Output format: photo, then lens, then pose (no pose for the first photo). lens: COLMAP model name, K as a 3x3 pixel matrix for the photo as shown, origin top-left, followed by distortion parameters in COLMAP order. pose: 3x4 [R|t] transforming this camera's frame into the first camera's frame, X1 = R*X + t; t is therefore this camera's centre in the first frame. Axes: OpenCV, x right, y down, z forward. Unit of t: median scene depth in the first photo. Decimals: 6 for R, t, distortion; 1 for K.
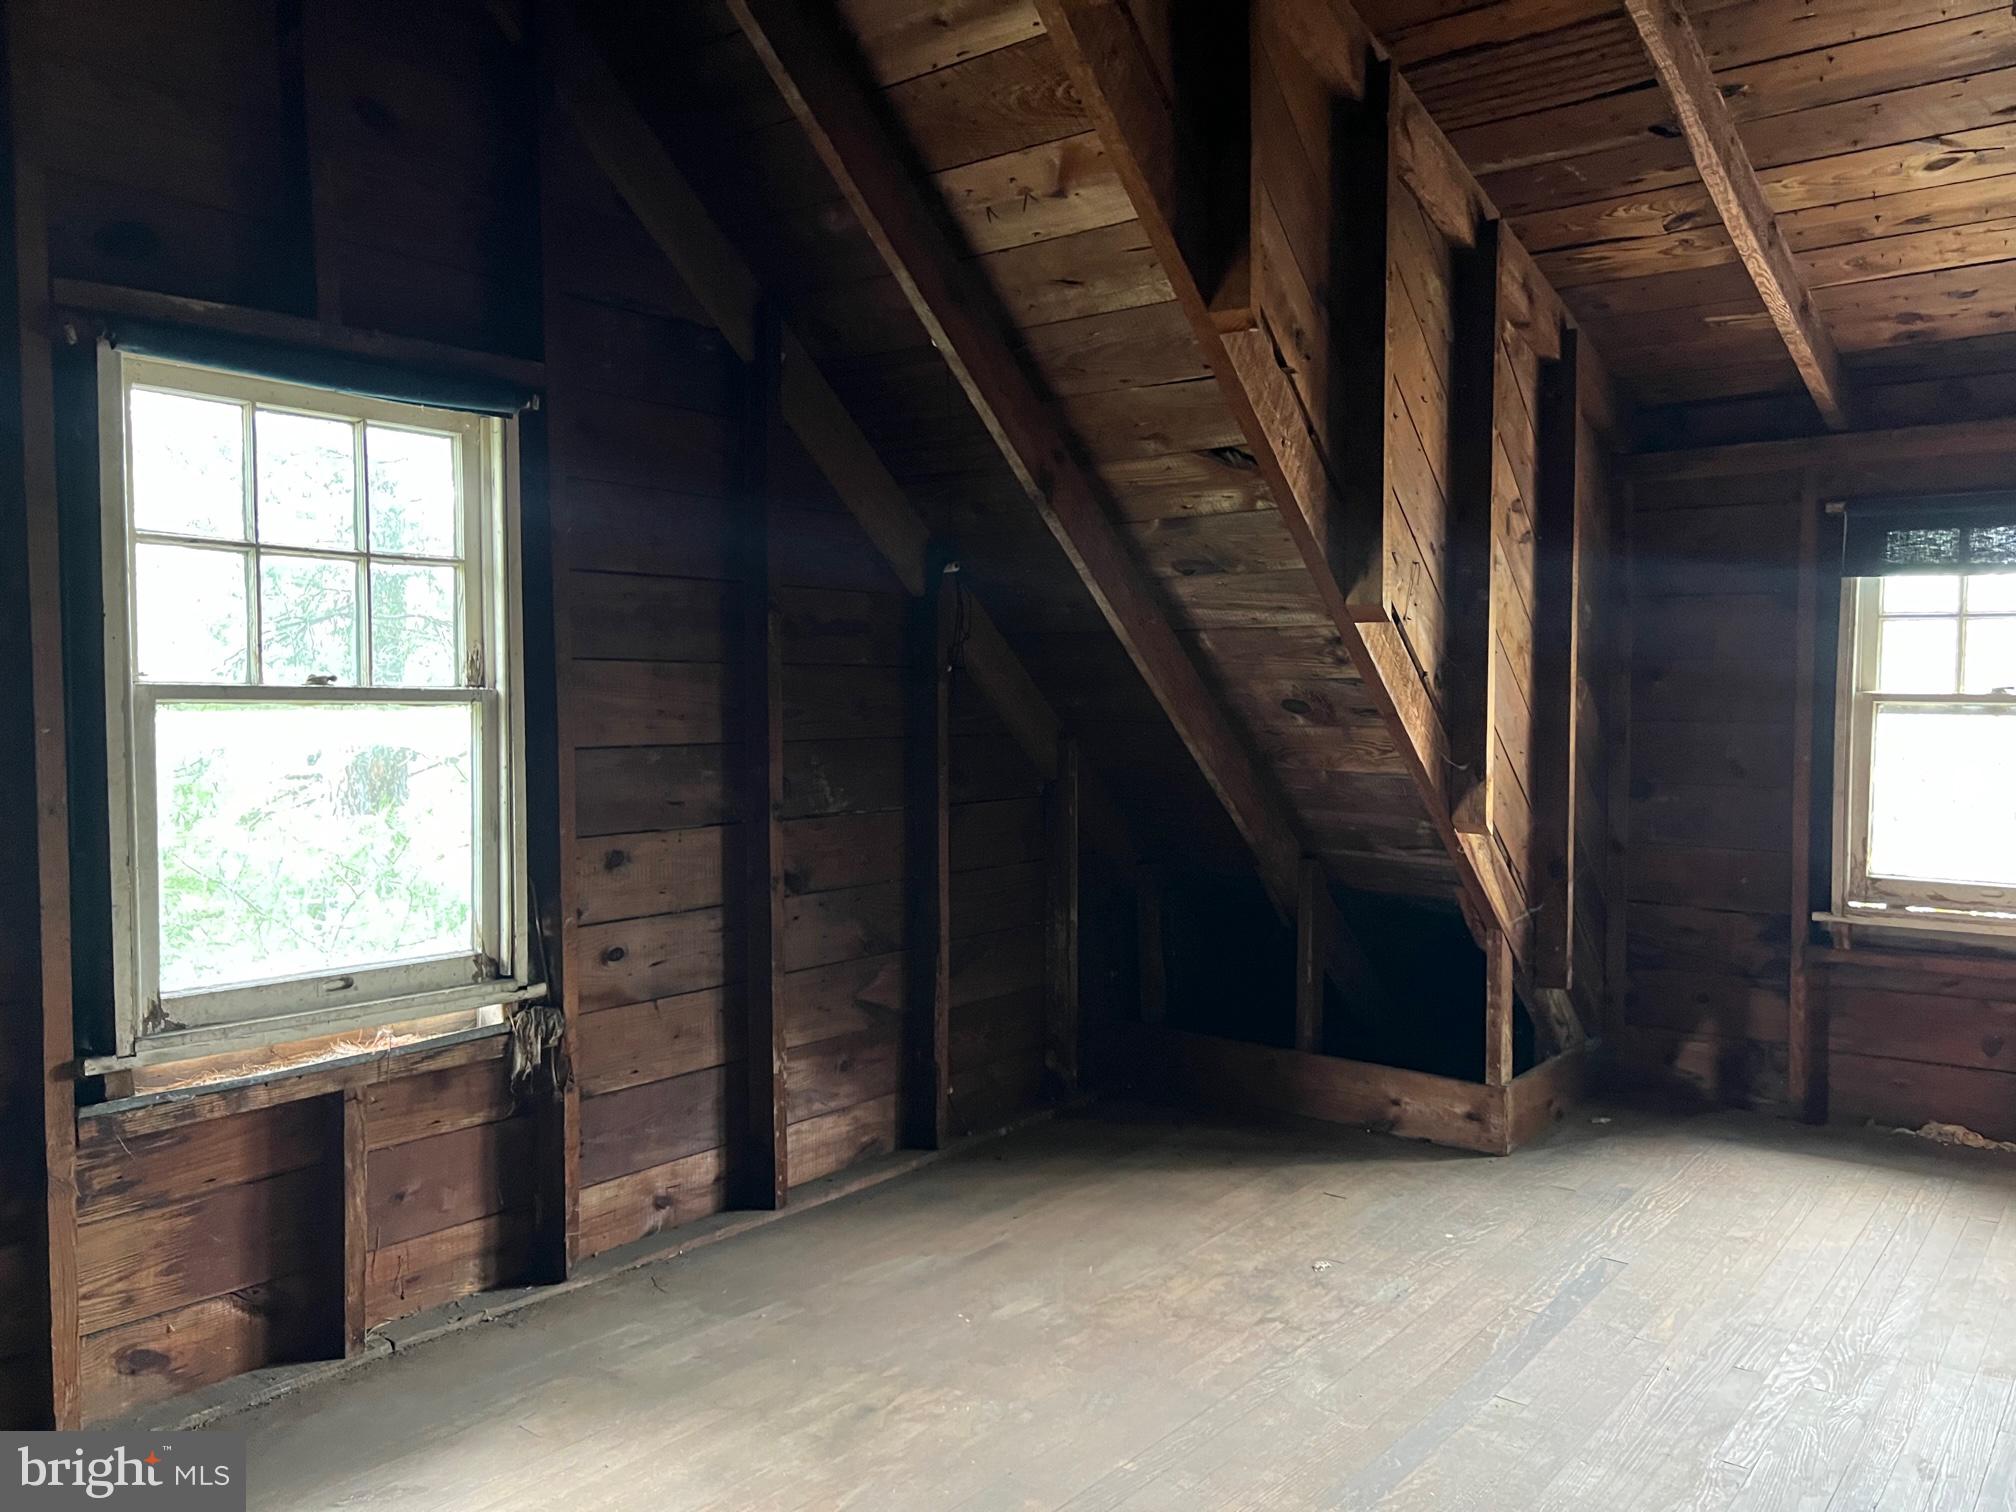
lens RADIAL K [[1530.9, 0, 1008.2], [0, 1530.9, 763.4], [0, 0, 1]] dist [0.045968, -0.044218]
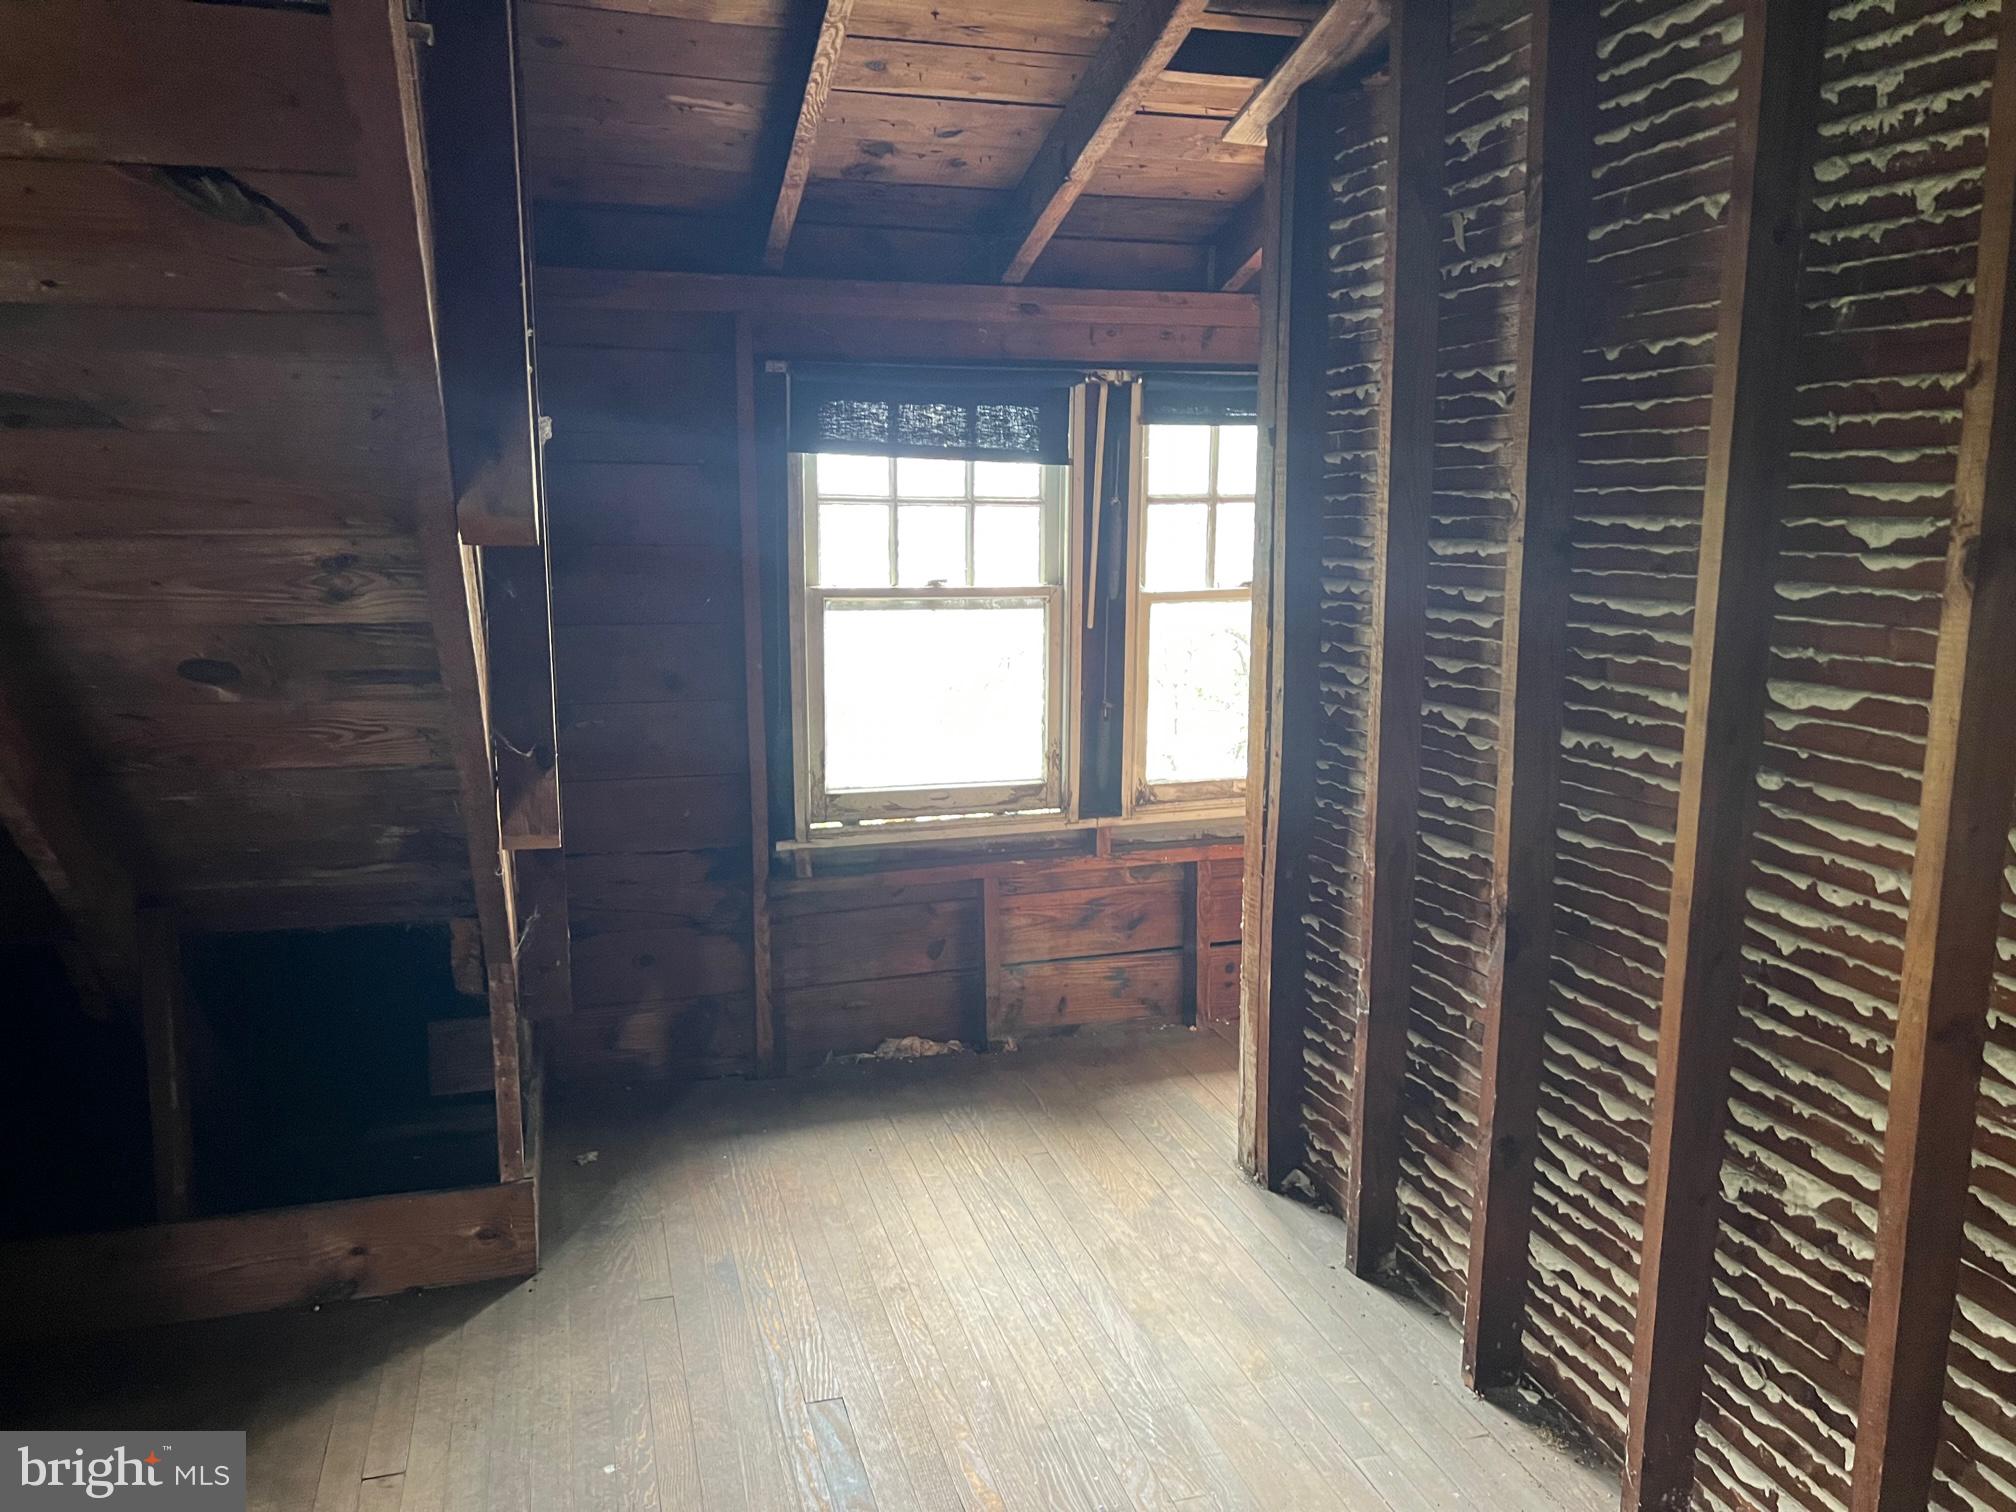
lens RADIAL K [[1522.1, 0, 1008.0], [0, 1522.1, 756.0], [0, 0, 1]] dist [0.199514, -0.305736]
pose [[0.579384, -0.135933, 0.803640, -0.093197], [0.043294, 0.989735, 0.136198, -0.065292], [-0.813904, -0.044118, 0.579322, 0.402990]]
